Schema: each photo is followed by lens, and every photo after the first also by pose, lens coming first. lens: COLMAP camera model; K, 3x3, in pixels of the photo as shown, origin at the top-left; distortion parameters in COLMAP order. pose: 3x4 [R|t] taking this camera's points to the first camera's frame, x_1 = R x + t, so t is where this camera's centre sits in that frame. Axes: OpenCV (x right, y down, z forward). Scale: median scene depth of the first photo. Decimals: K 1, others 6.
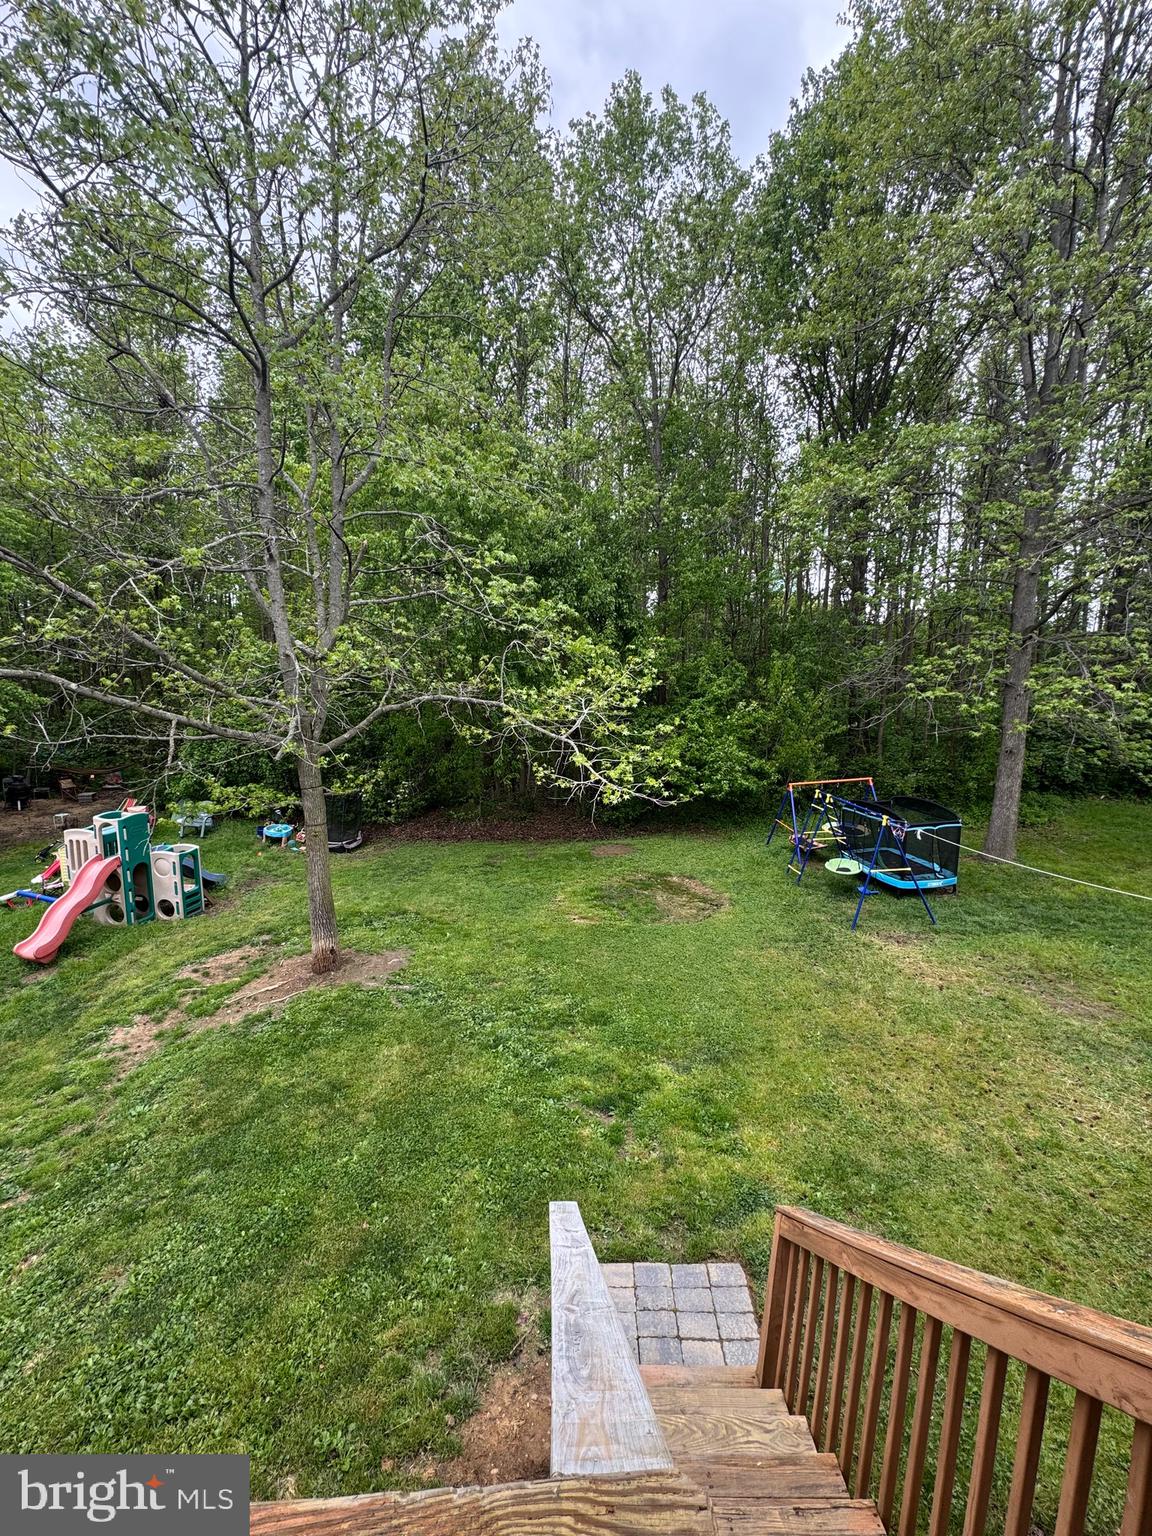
lens RADIAL K [[613.4, 0, 575.5], [0, 613.4, 772.9], [0, 0, 1]] dist [-0.004330, 0.001156]
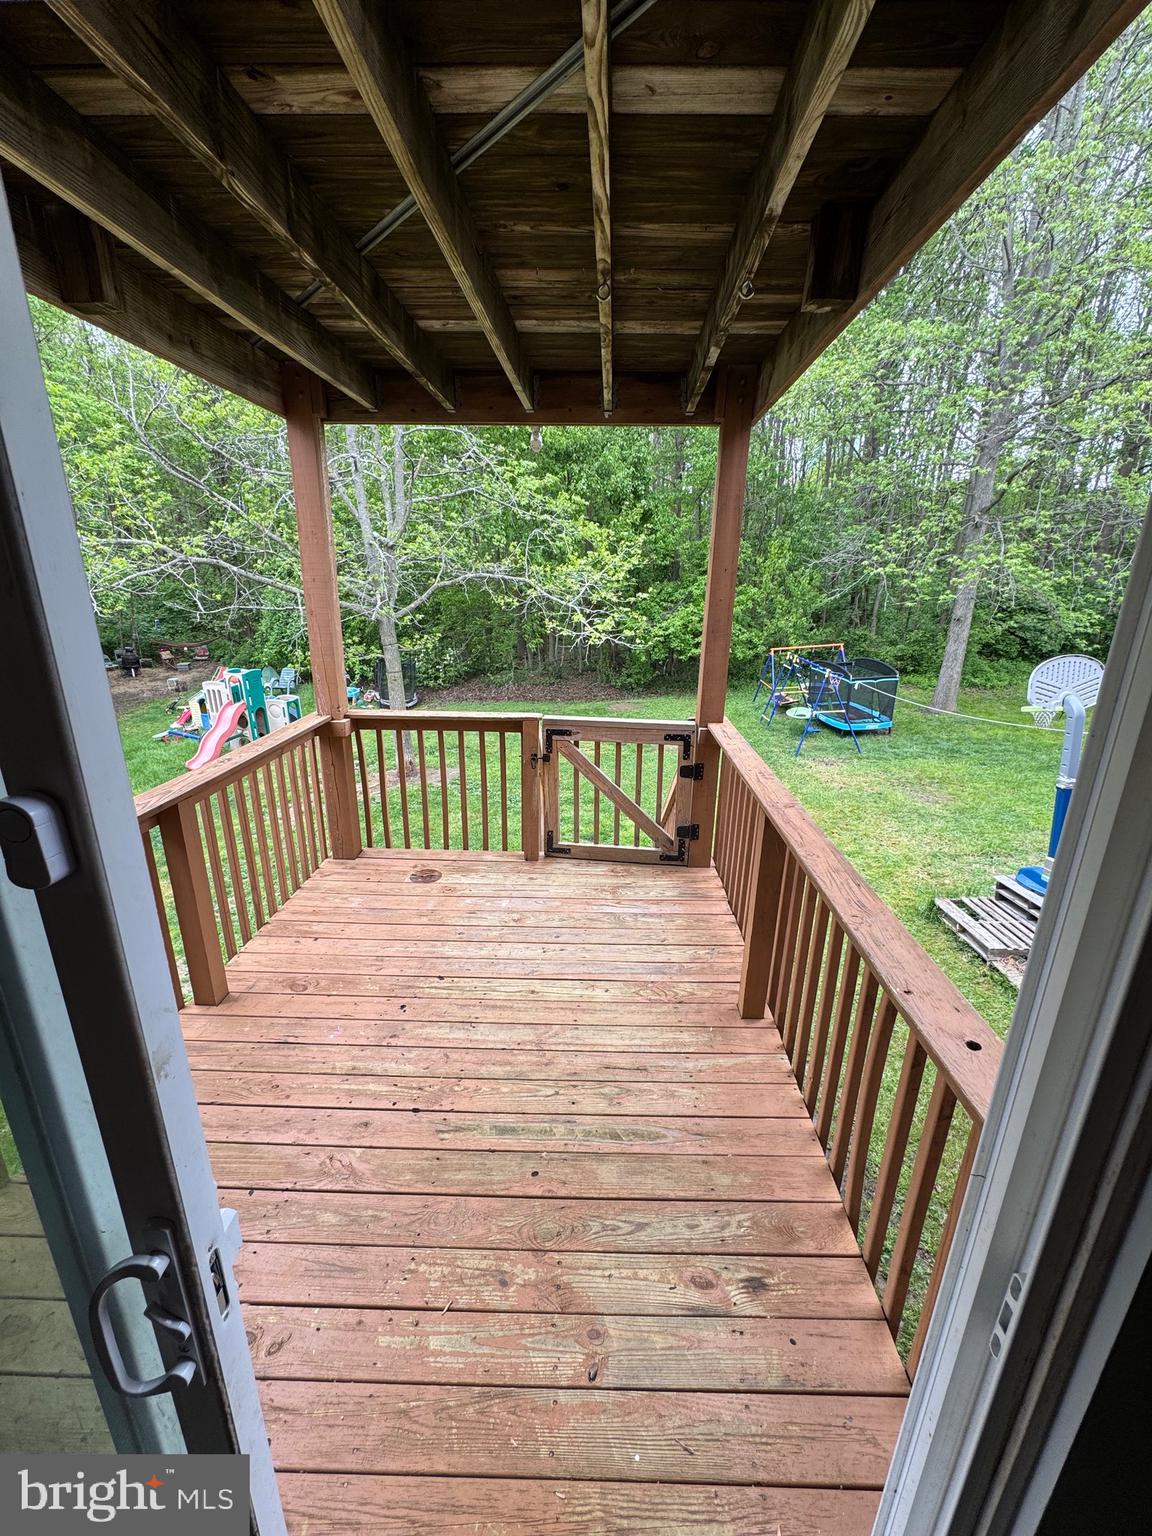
lens RADIAL K [[613.4, 0, 576.0], [0, 613.4, 776.0], [0, 0, 1]] dist [-0.004330, 0.001156]
pose [[0.998307, 0.010686, -0.057173, 0.056660], [0.000463, 0.981486, 0.191533, 0.043513], [0.058161, -0.191236, 0.979819, -0.323470]]
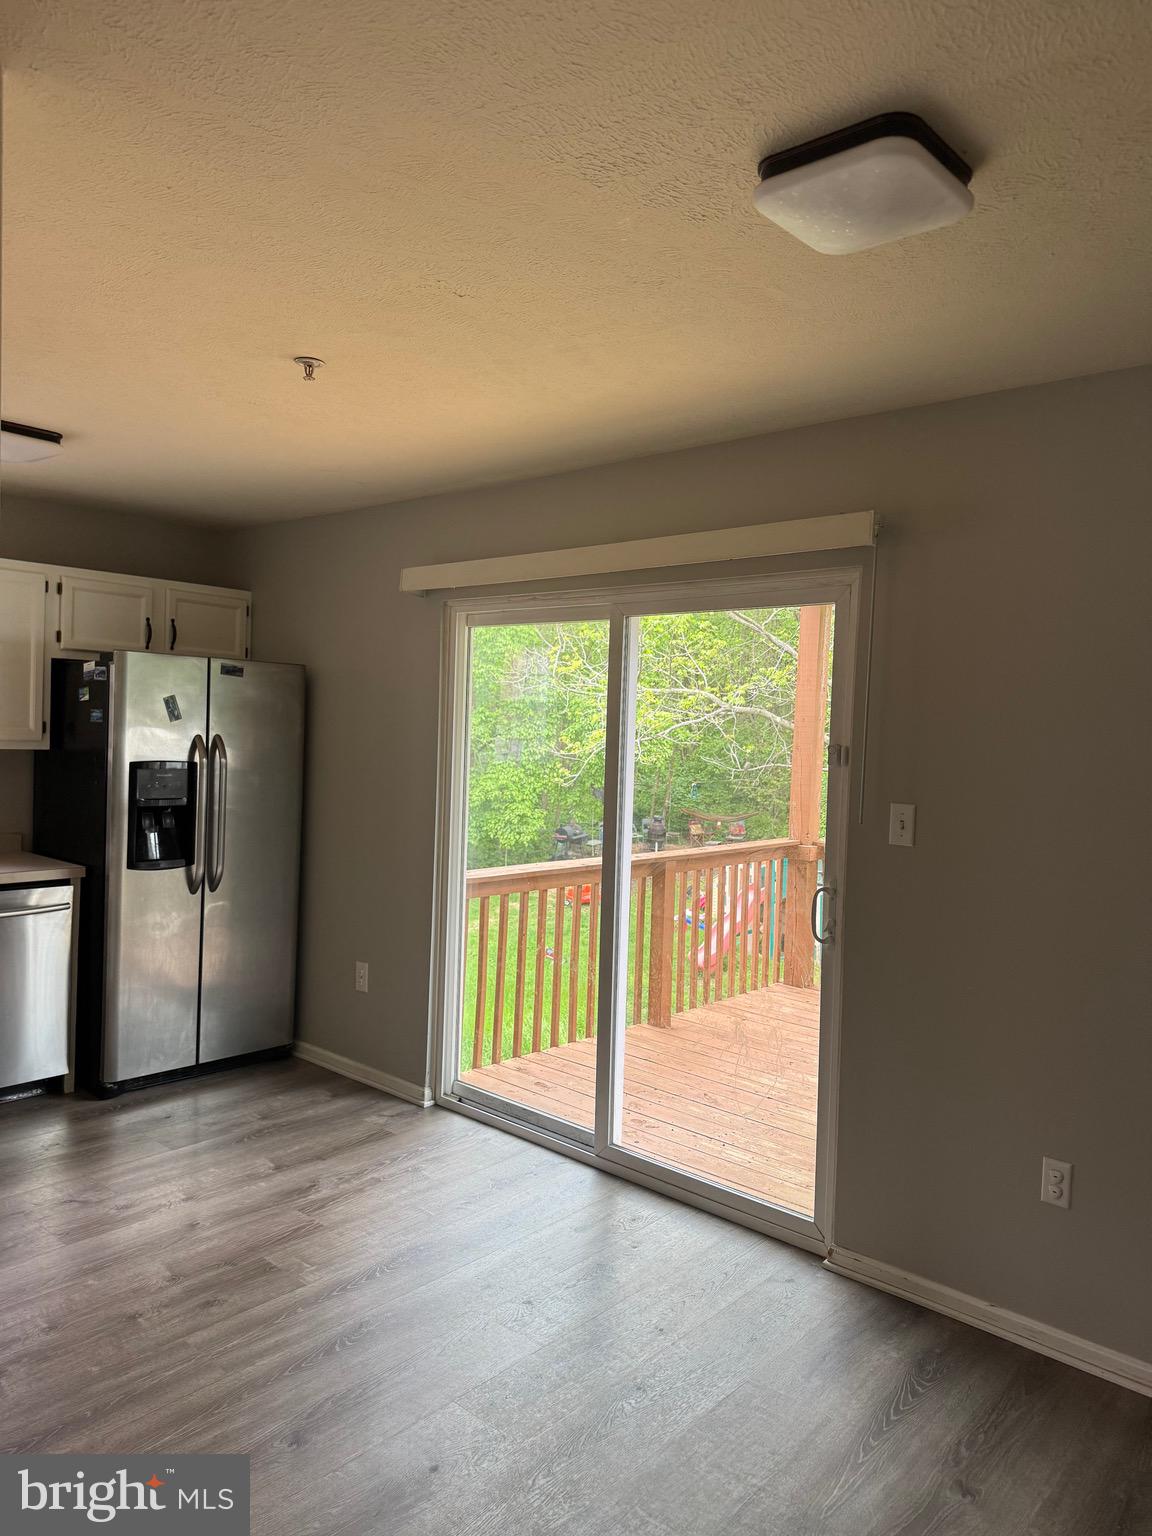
lens RADIAL K [[1076.3, 0, 572.8], [0, 1076.3, 767.6], [0, 0, 1]] dist [0.047768, -0.045853]
pose [[0.723749, 0.025859, -0.689578, 0.272969], [-0.095057, 0.993507, -0.062510, 0.090990], [0.683484, 0.110791, 0.721508, -0.587864]]
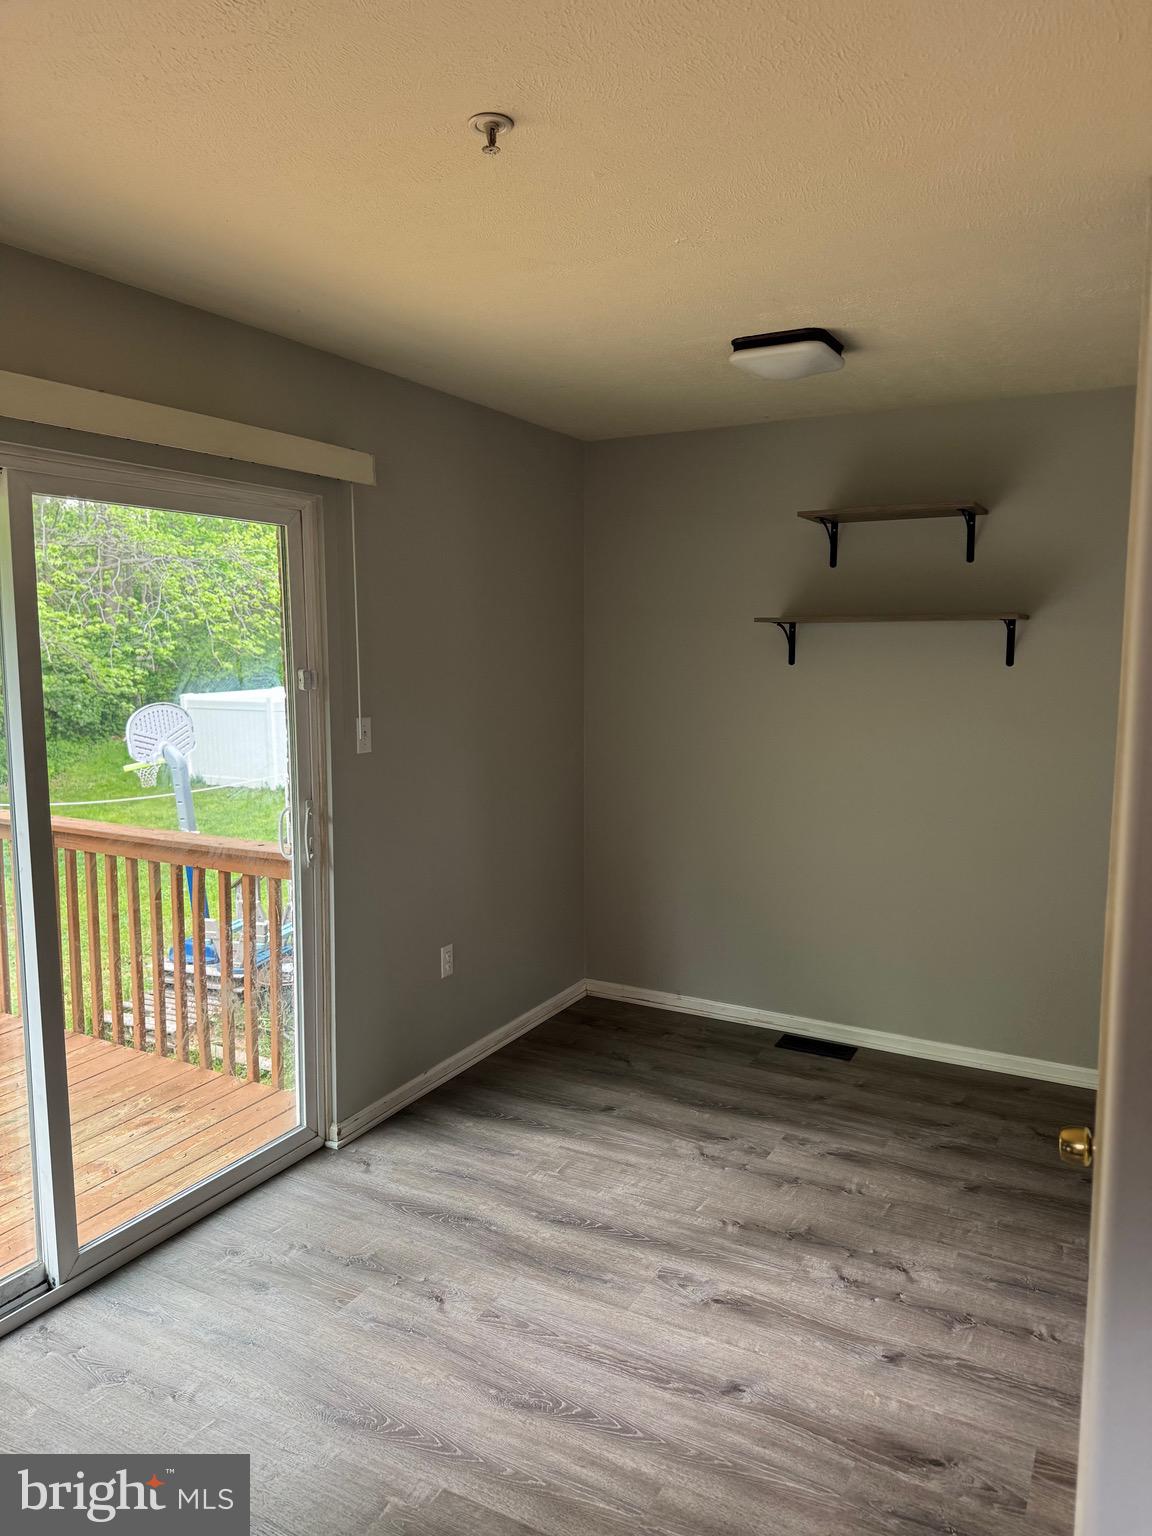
lens RADIAL K [[1076.3, 0, 578.7], [0, 1076.3, 768.9], [0, 0, 1]] dist [0.047768, -0.045853]
pose [[0.508144, -0.123059, 0.852436, -0.165406], [0.111021, 0.990842, 0.076858, 0.069489], [-0.854087, 0.055584, 0.517152, -0.539732]]
